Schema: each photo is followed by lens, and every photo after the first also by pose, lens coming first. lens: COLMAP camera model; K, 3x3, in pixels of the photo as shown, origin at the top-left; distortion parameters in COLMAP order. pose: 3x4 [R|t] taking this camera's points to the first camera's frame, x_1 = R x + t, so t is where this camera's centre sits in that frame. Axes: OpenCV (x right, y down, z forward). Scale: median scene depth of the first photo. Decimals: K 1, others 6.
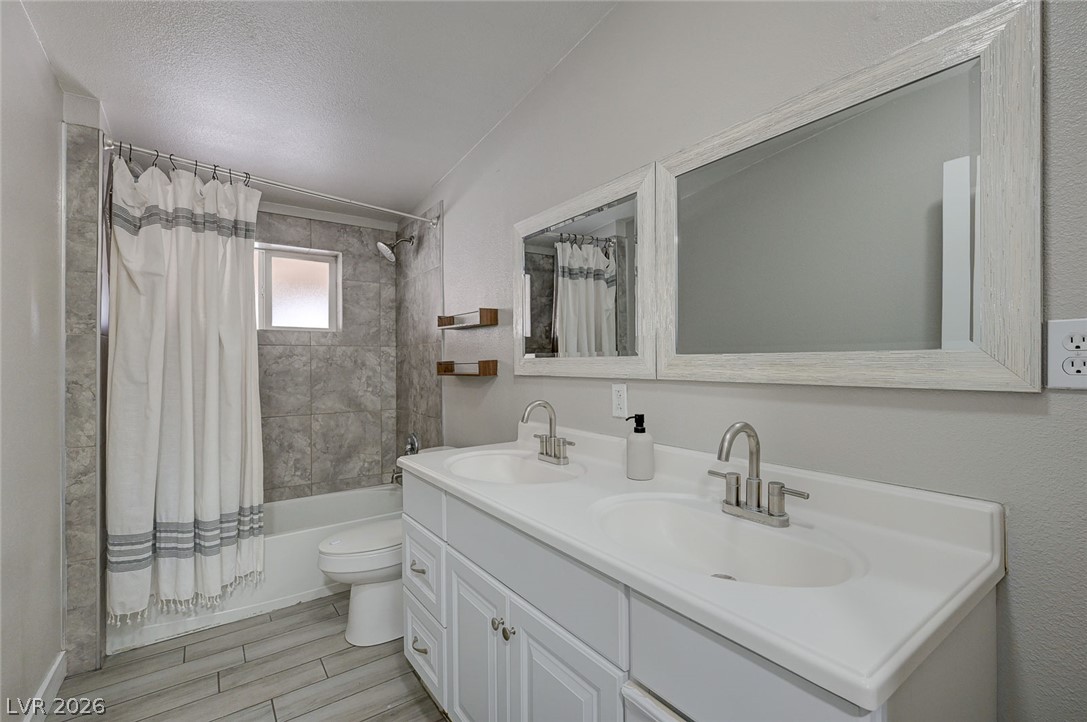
lens RADIAL K [[474.2, 0, 542.3], [0, 474.2, 356.7], [0, 0, 1]] dist [0.000591, 0.000184]
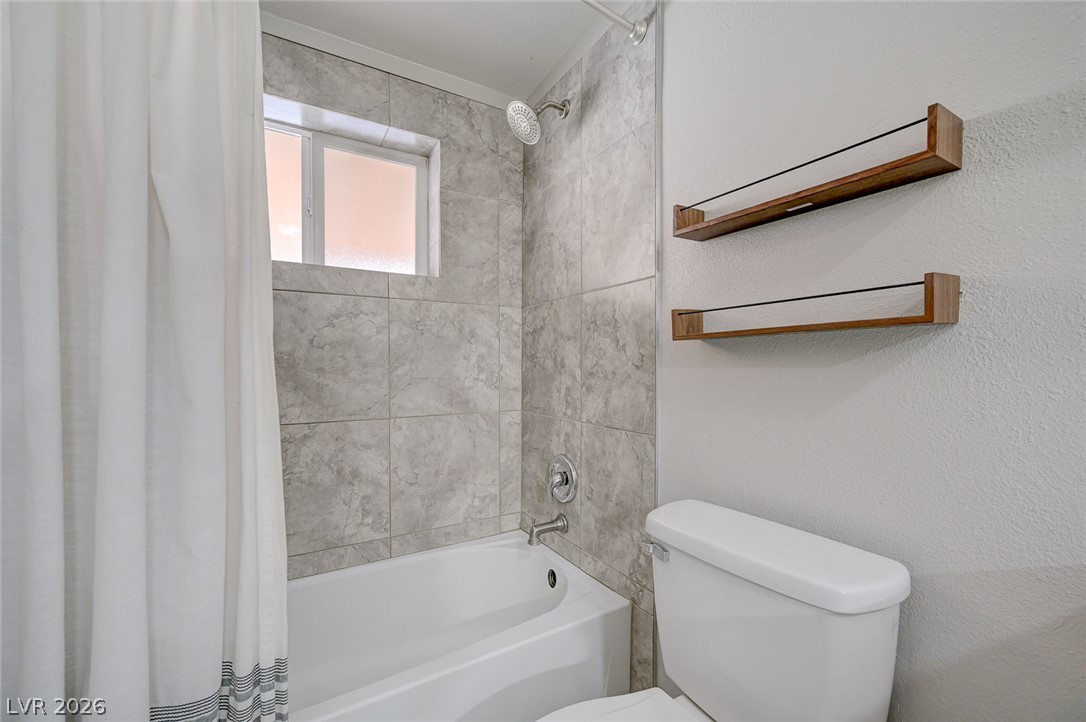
lens RADIAL K [[431.6, 0, 541.6], [0, 431.6, 366.7], [0, 0, 1]] dist [-0.000159, 0.000357]
pose [[0.996729, 0.008412, -0.080375, -0.254540], [-0.006914, 0.999797, 0.018903, 0.046776], [0.080517, -0.018285, 0.996585, 0.479677]]
